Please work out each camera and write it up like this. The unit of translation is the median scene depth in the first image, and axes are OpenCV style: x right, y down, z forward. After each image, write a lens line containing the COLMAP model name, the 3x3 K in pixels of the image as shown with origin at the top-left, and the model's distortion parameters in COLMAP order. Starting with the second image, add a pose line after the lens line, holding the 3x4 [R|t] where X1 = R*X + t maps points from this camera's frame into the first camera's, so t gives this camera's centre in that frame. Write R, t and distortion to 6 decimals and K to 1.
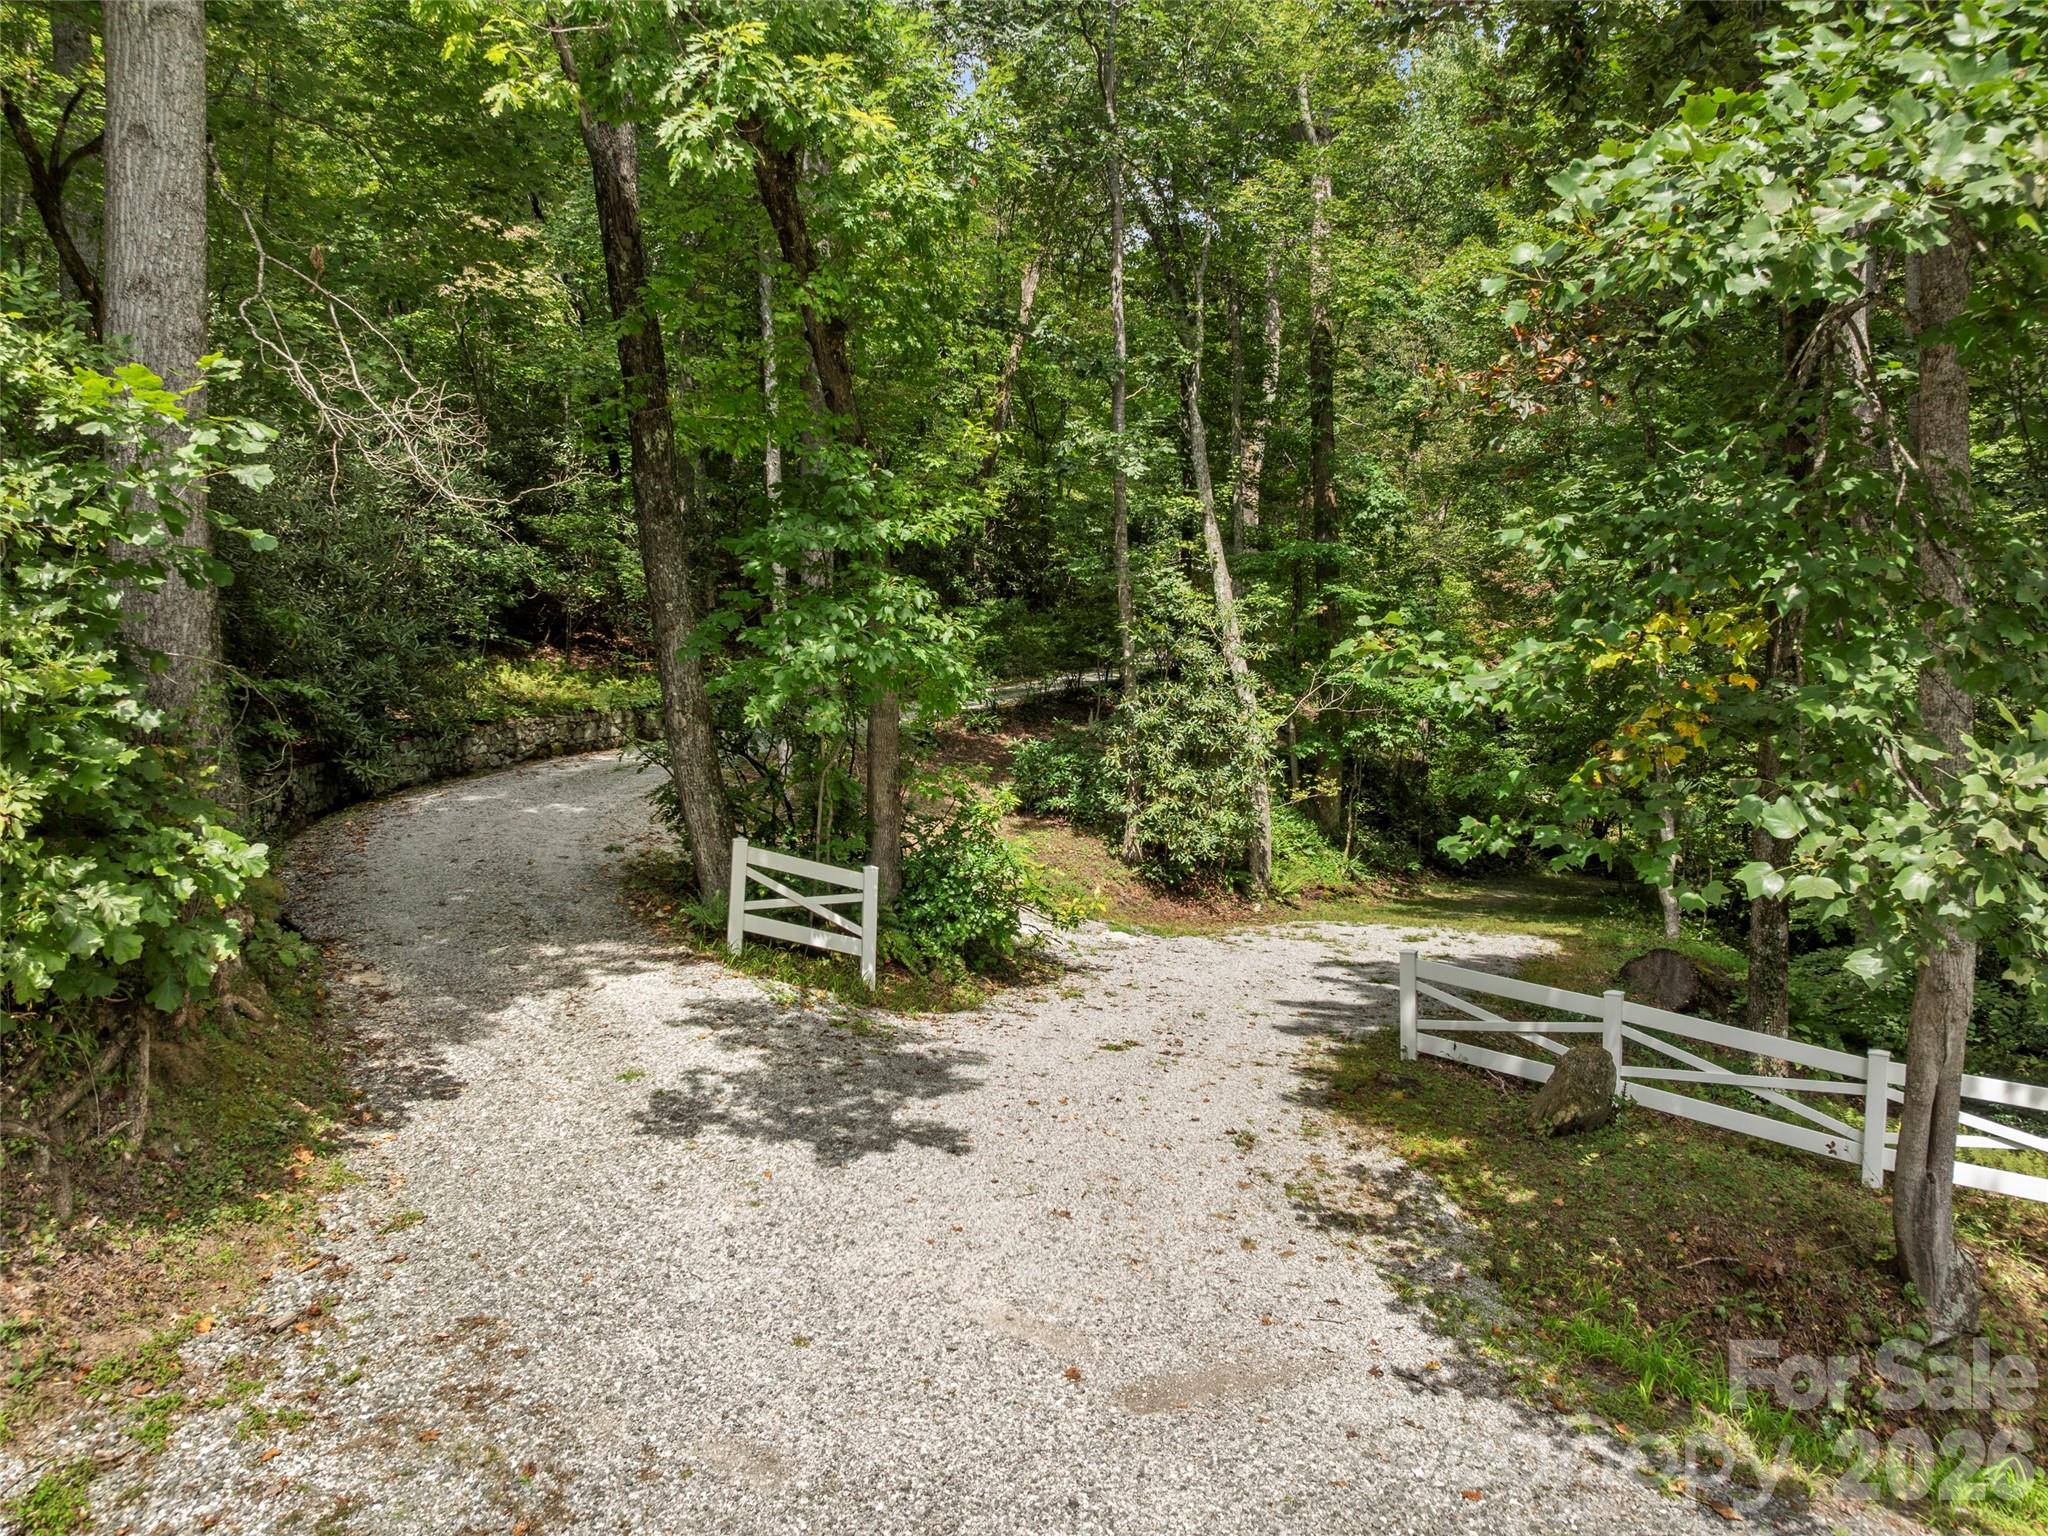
lens RADIAL K [[1467.3, 0, 1035.7], [0, 1467.3, 766.5], [0, 0, 1]] dist [-0.037054, 0.006133]
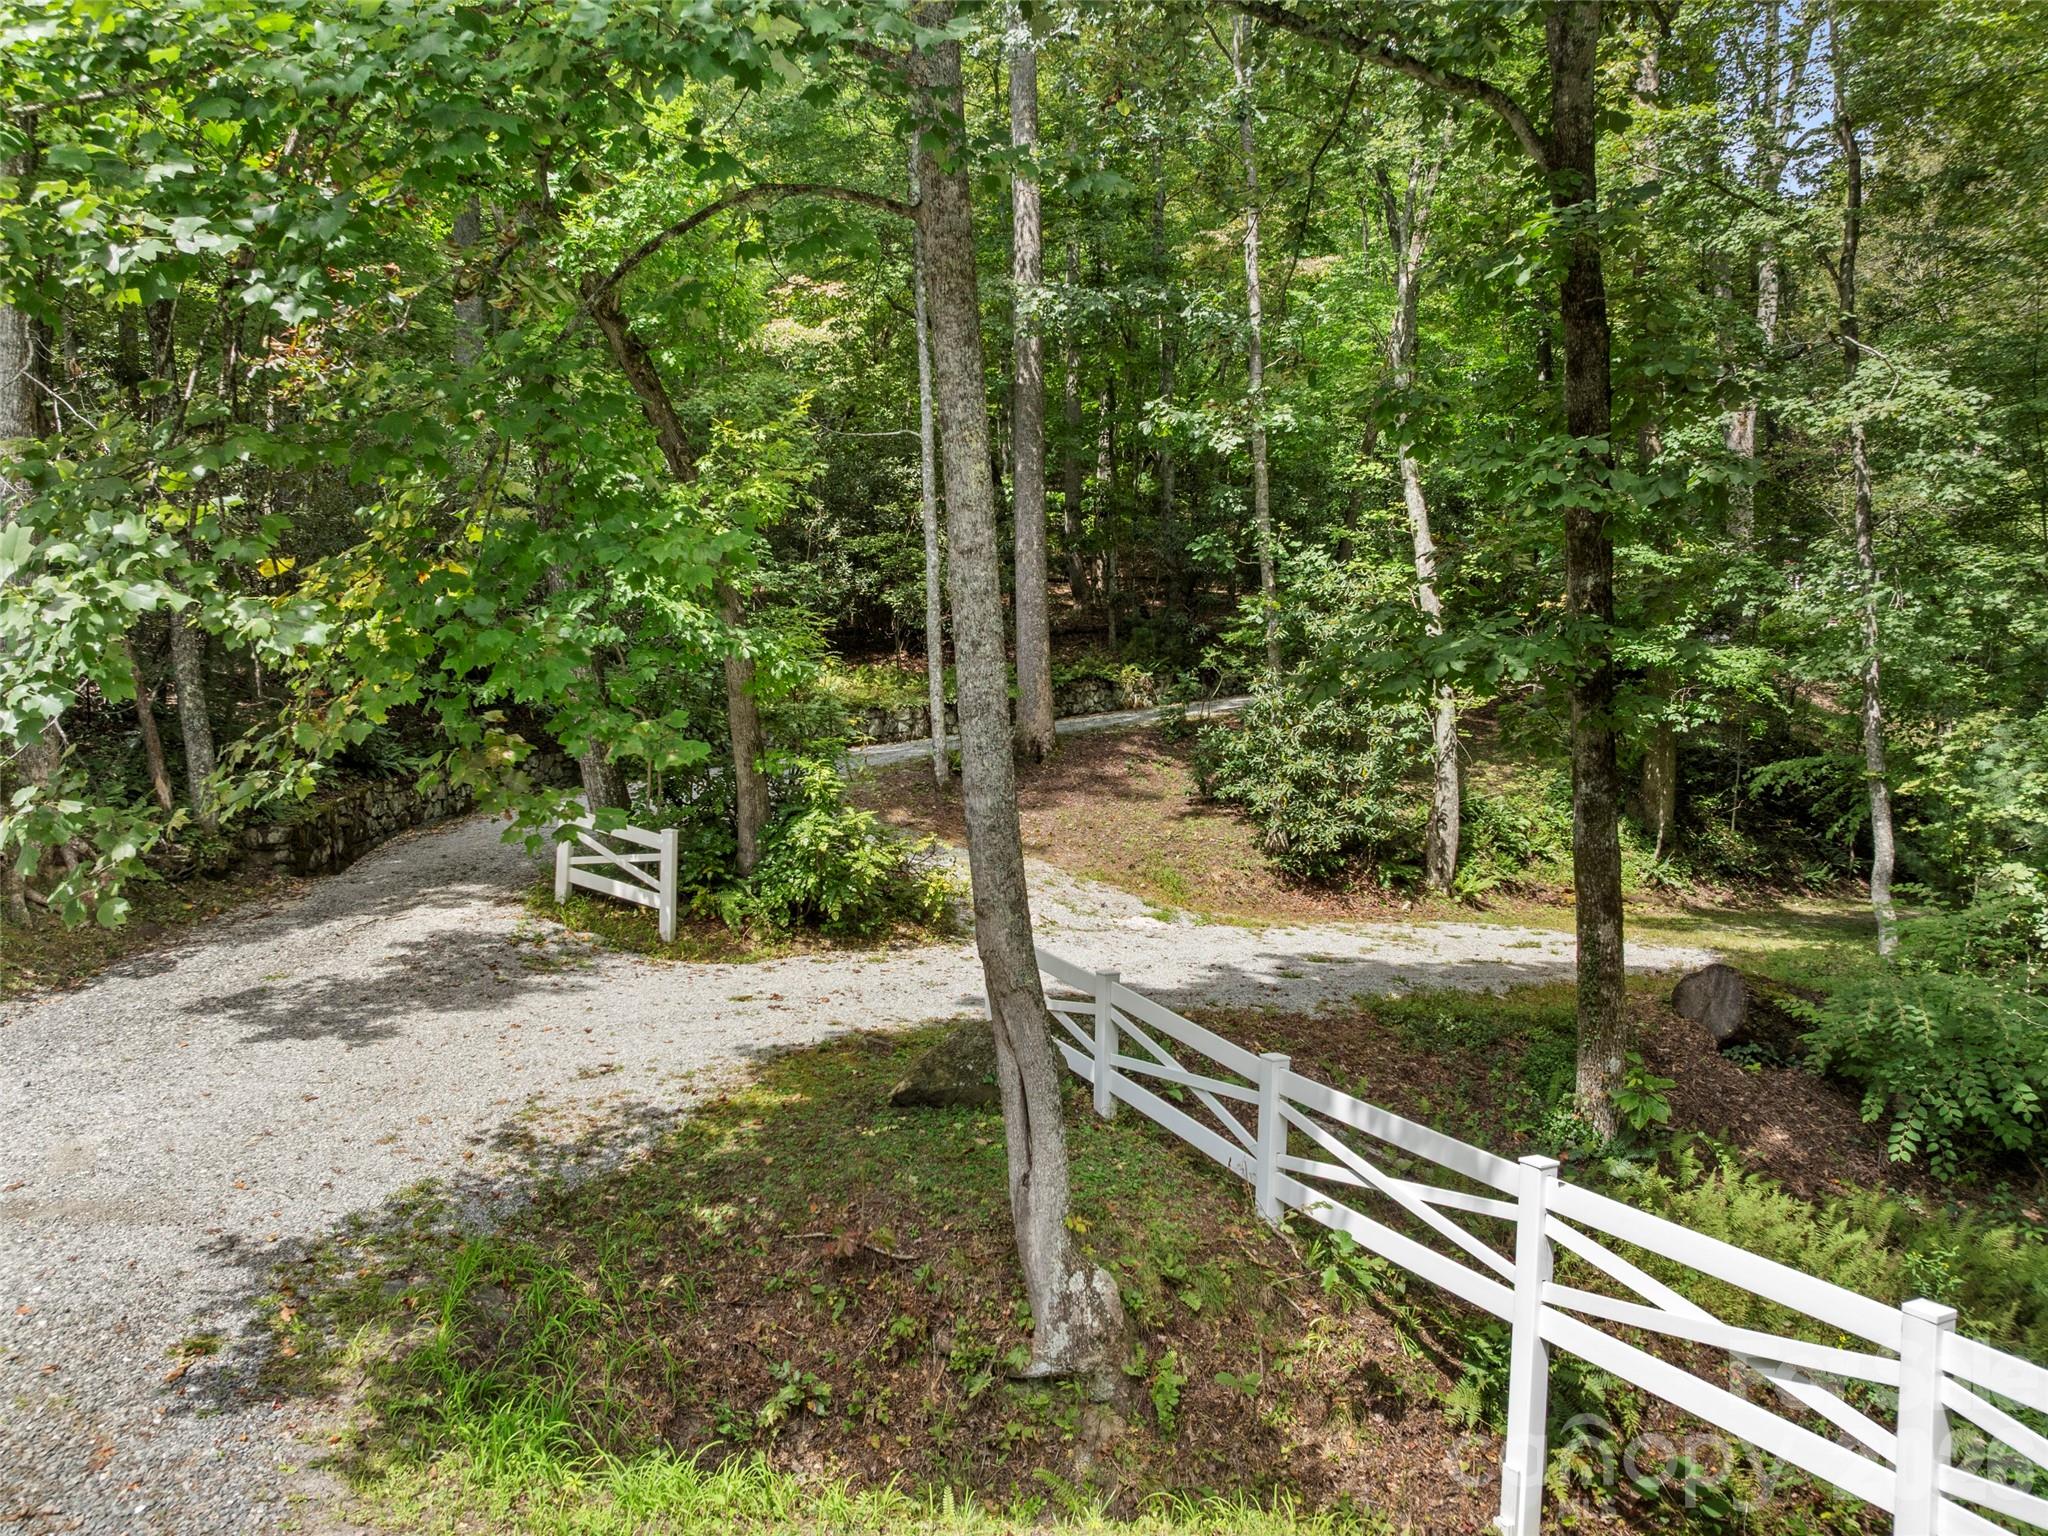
lens RADIAL K [[1467.3, 0, 1035.7], [0, 1467.3, 766.5], [0, 0, 1]] dist [-0.037054, 0.006133]
pose [[0.880555, -0.002677, -0.473936, 0.665826], [-0.000354, 0.999980, -0.006305, 0.026865], [0.473943, 0.005719, 0.880537, 0.146532]]
